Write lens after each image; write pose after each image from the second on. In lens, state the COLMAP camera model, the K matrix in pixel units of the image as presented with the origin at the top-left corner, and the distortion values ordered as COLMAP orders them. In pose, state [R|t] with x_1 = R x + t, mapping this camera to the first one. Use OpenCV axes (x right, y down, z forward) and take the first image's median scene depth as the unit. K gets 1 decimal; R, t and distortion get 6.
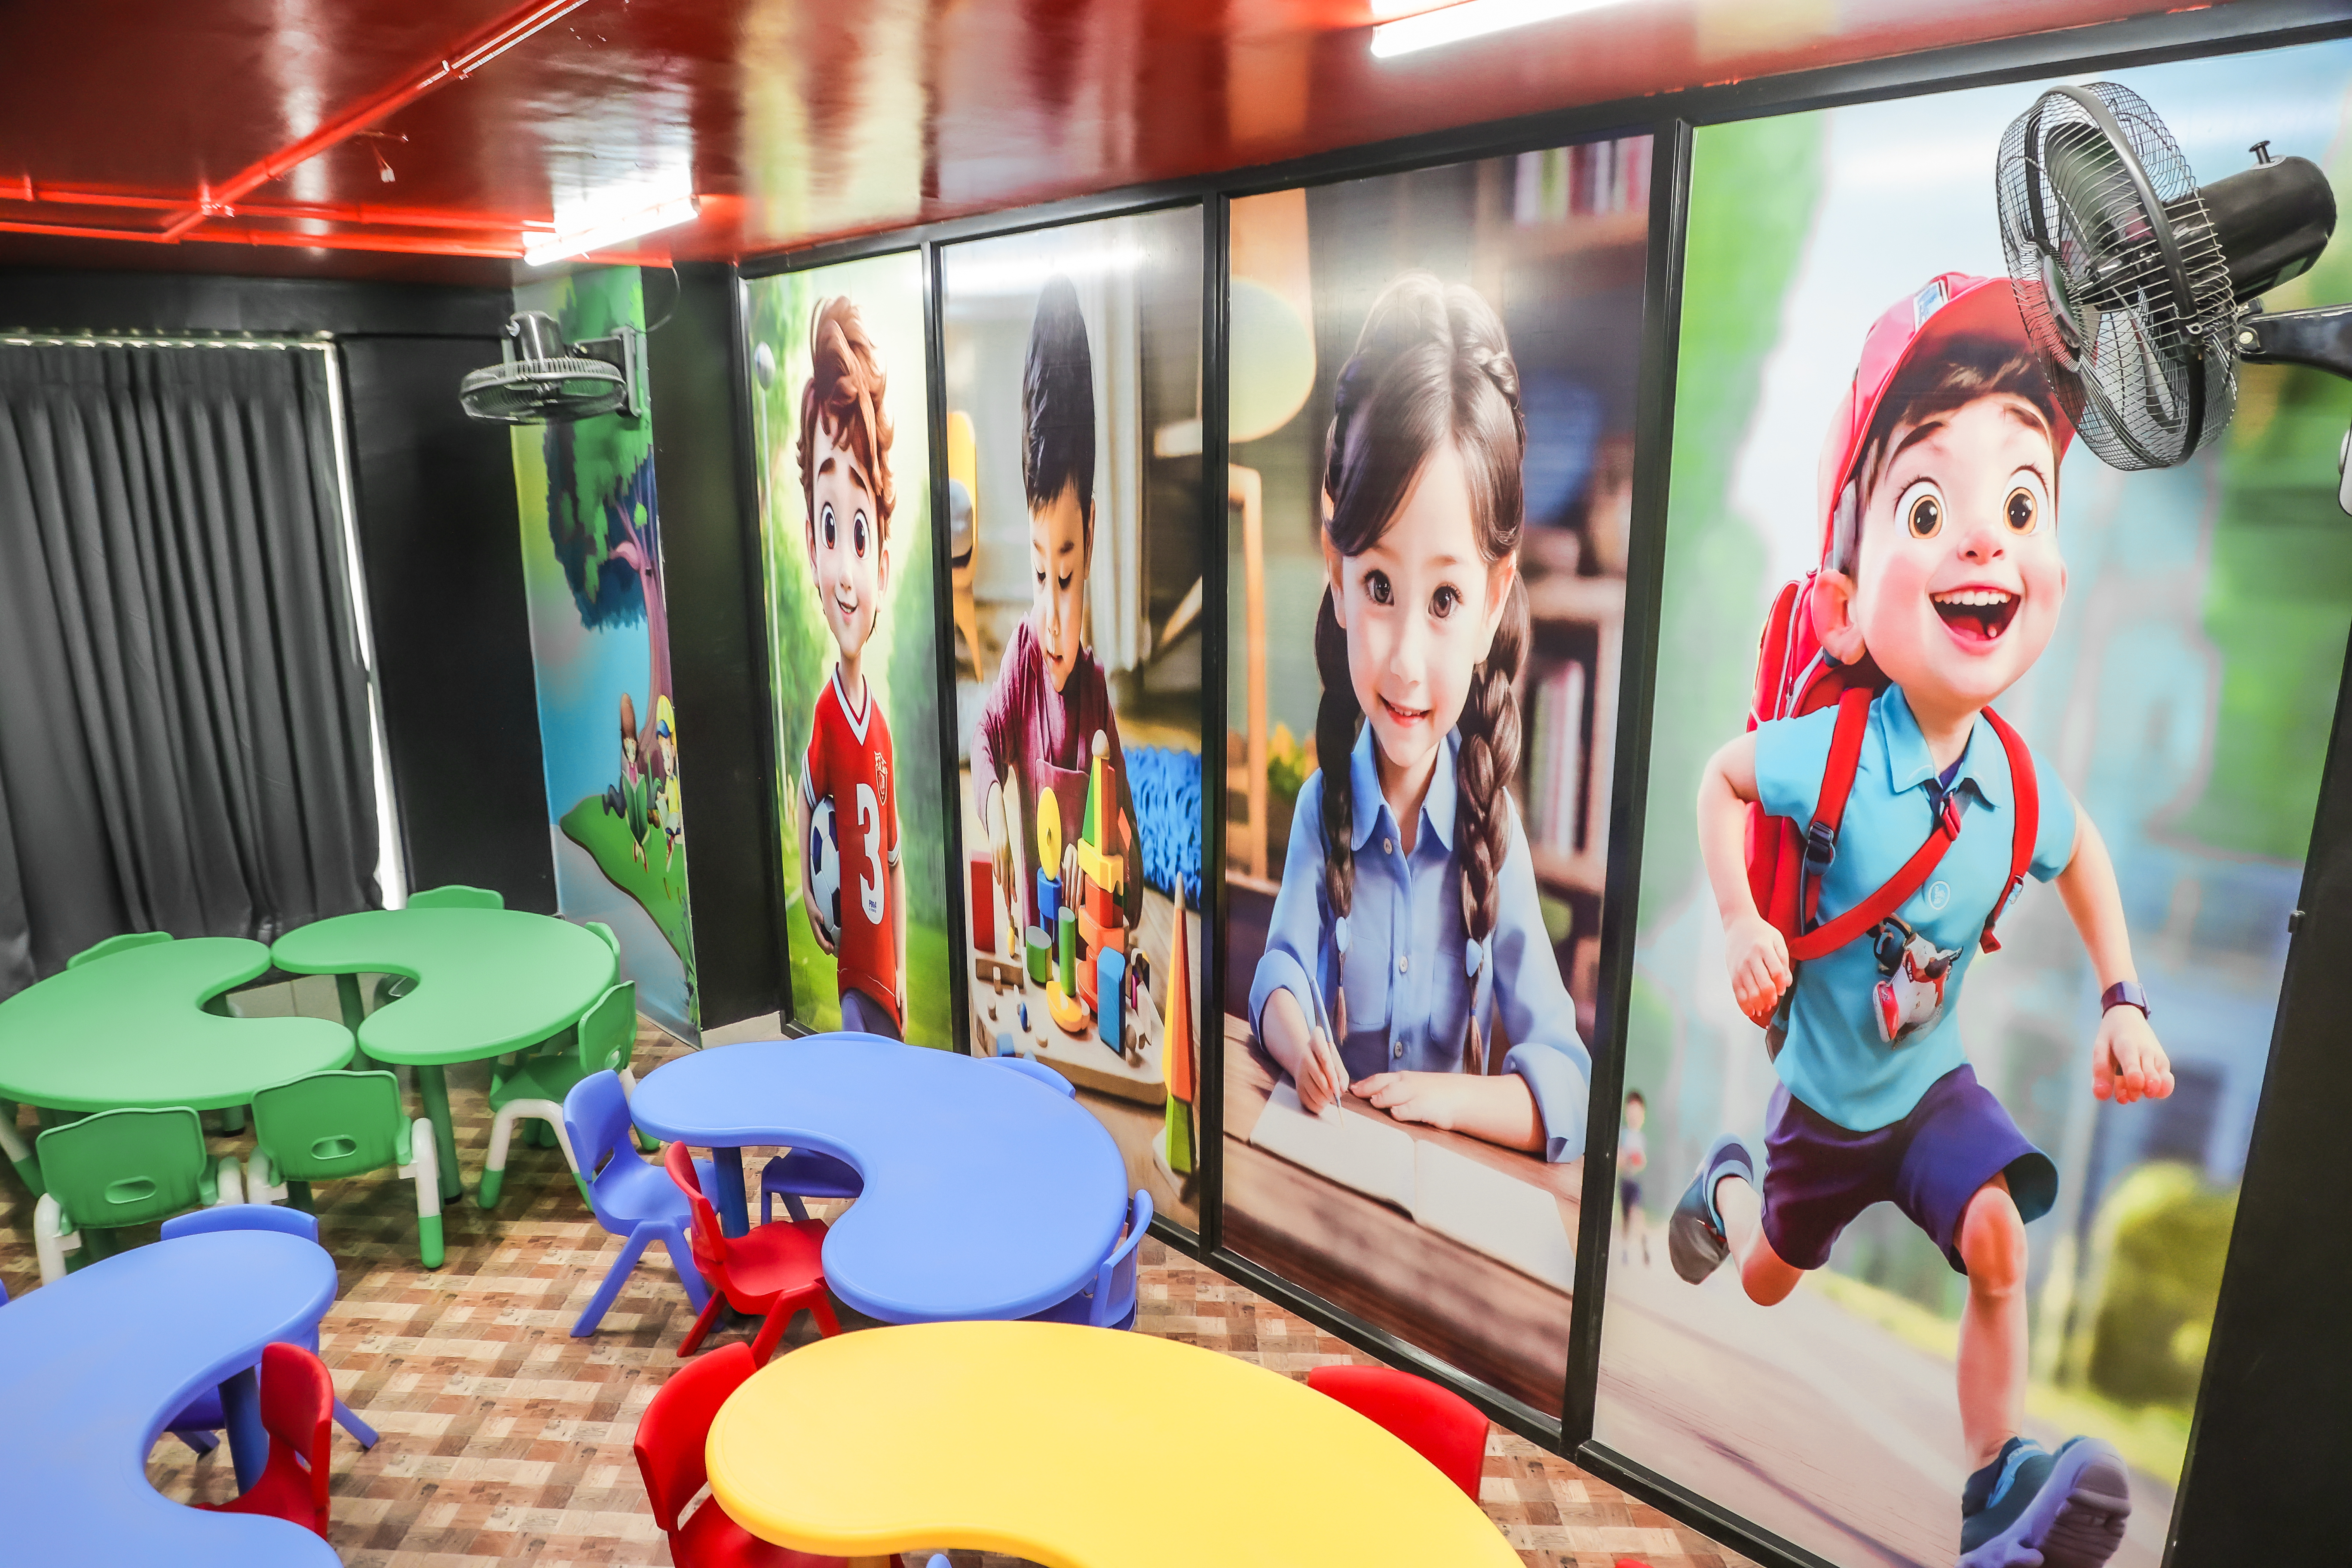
lens RADIAL K [[1621.2, 0, 1183.2], [0, 1621.2, 873.5], [0, 0, 1]] dist [-0.087447, 0.050875]
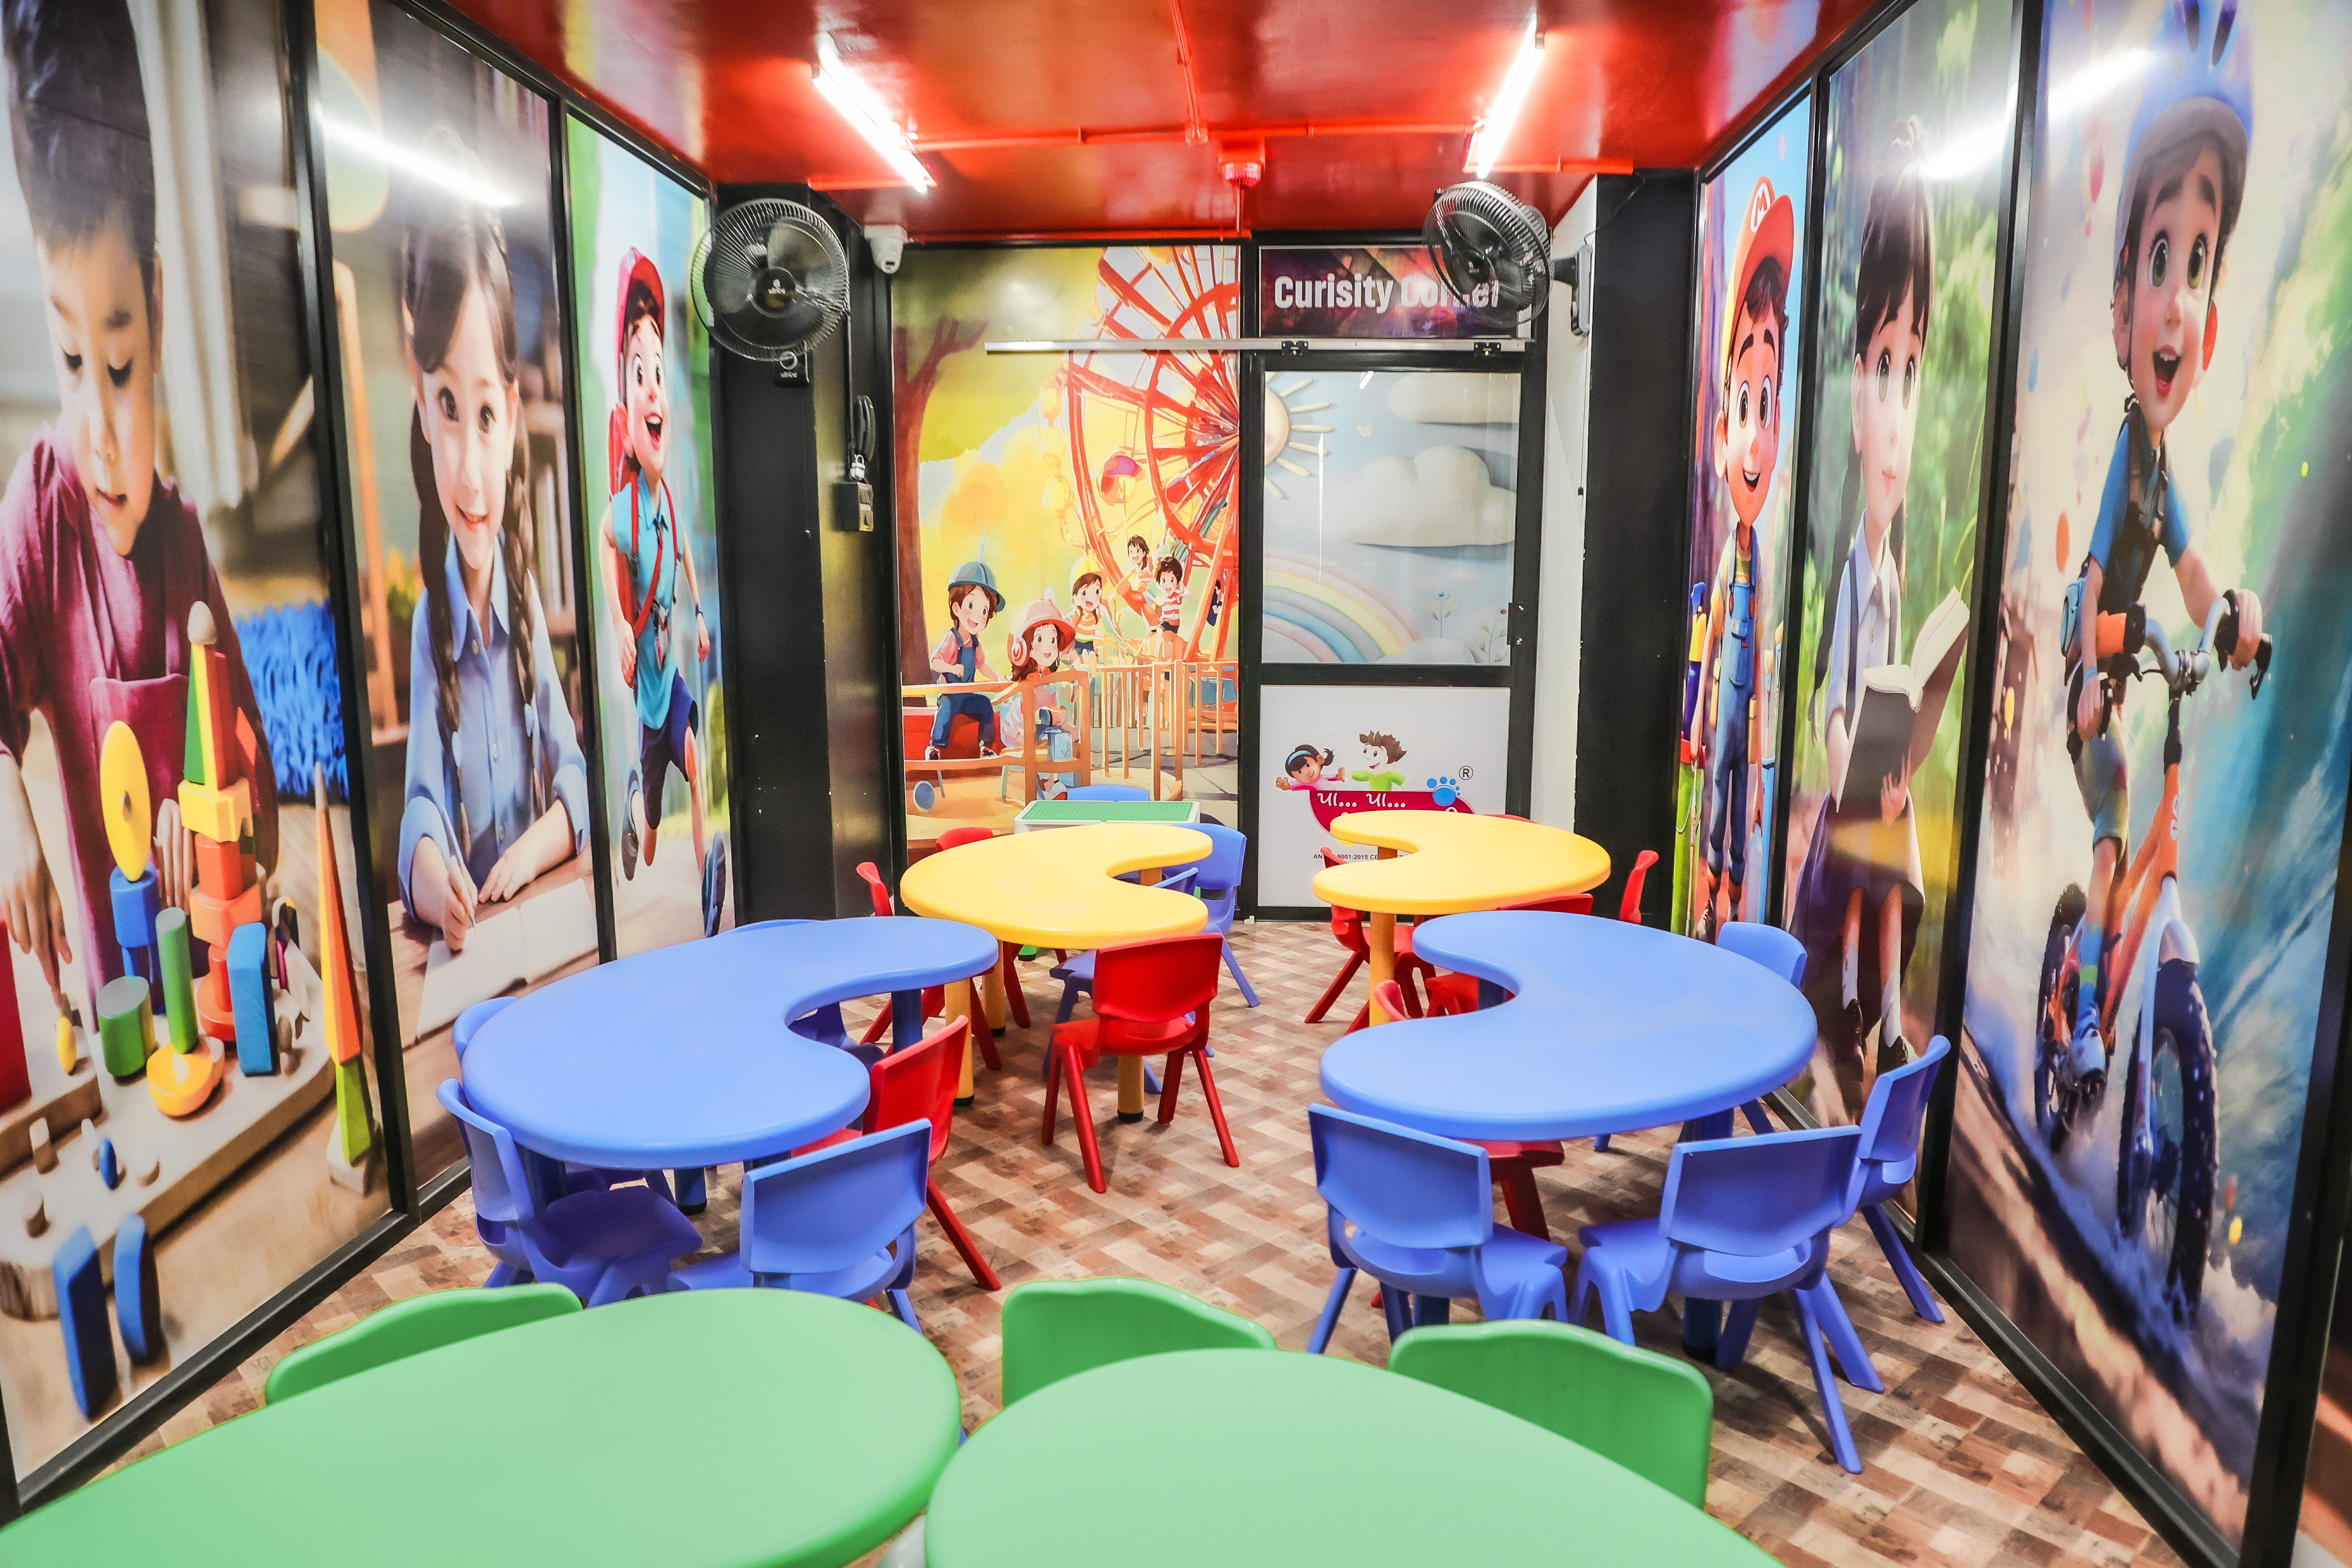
lens RADIAL K [[1621.2, 0, 1183.2], [0, 1621.2, 873.5], [0, 0, 1]] dist [-0.087447, 0.050875]
pose [[-0.709186, -0.120901, 0.694578, -0.882471], [0.193271, 0.914106, 0.356449, -0.151684], [-0.678013, 0.387031, -0.624904, 1.272127]]
